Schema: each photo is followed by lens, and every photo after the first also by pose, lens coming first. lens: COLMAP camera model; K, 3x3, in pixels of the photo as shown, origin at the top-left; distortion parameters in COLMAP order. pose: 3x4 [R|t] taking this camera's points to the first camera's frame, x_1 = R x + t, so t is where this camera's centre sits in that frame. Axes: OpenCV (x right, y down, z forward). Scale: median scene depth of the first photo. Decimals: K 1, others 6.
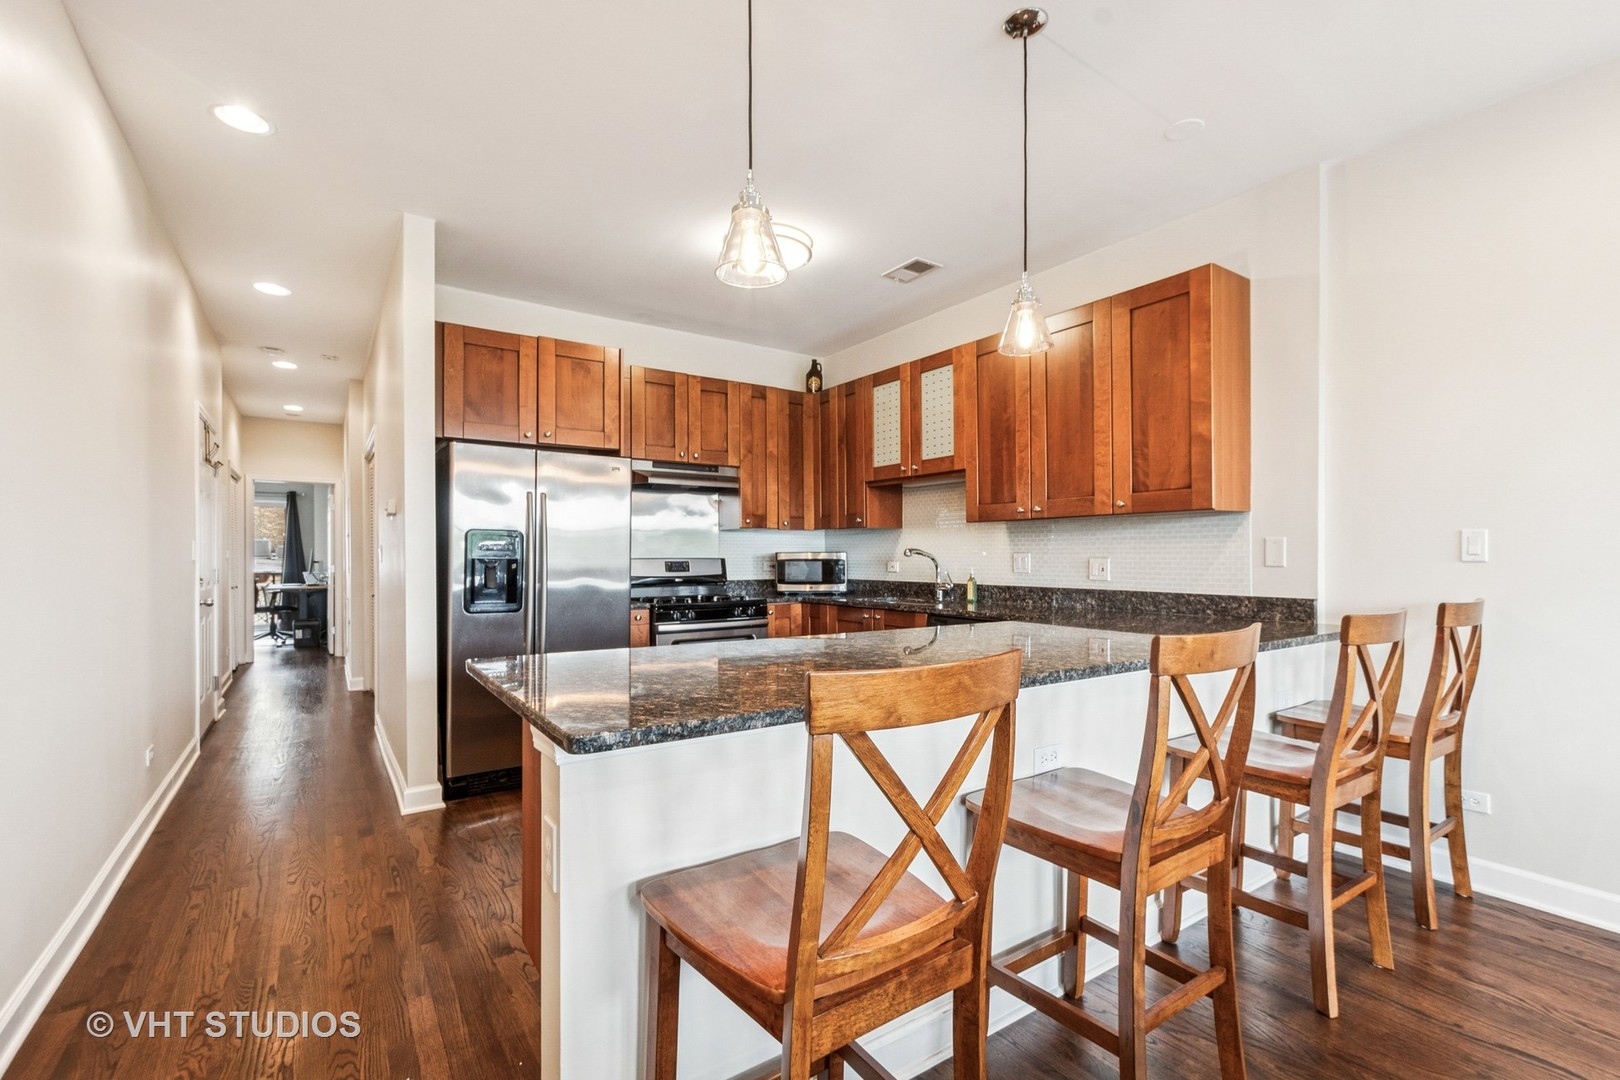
lens RADIAL K [[715.2, 0, 806.3], [0, 715.2, 546.6], [0, 0, 1]] dist [0.003167, 0.000419]
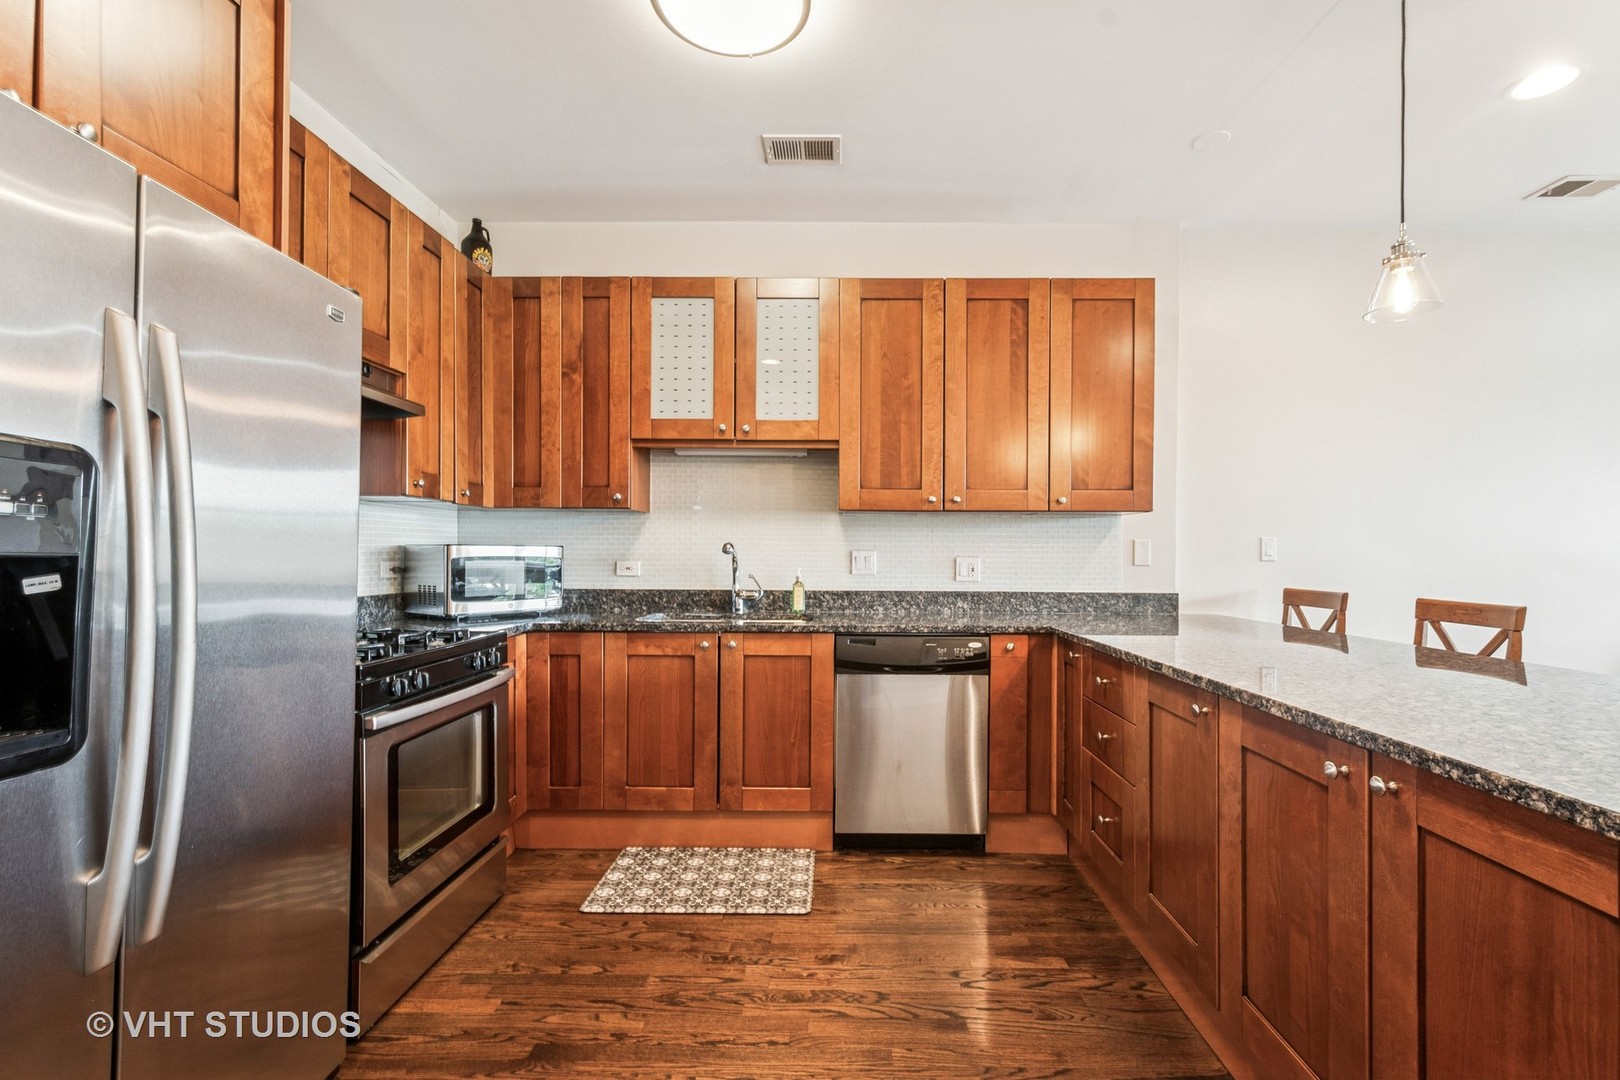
lens RADIAL K [[715.2, 0, 814.1], [0, 715.2, 548.1], [0, 0, 1]] dist [0.003167, 0.000419]
pose [[0.576911, 0.009260, 0.816755, -0.393444], [-0.017697, 0.999843, 0.001164, 0.005917], [-0.816616, -0.015126, 0.576984, 0.542121]]
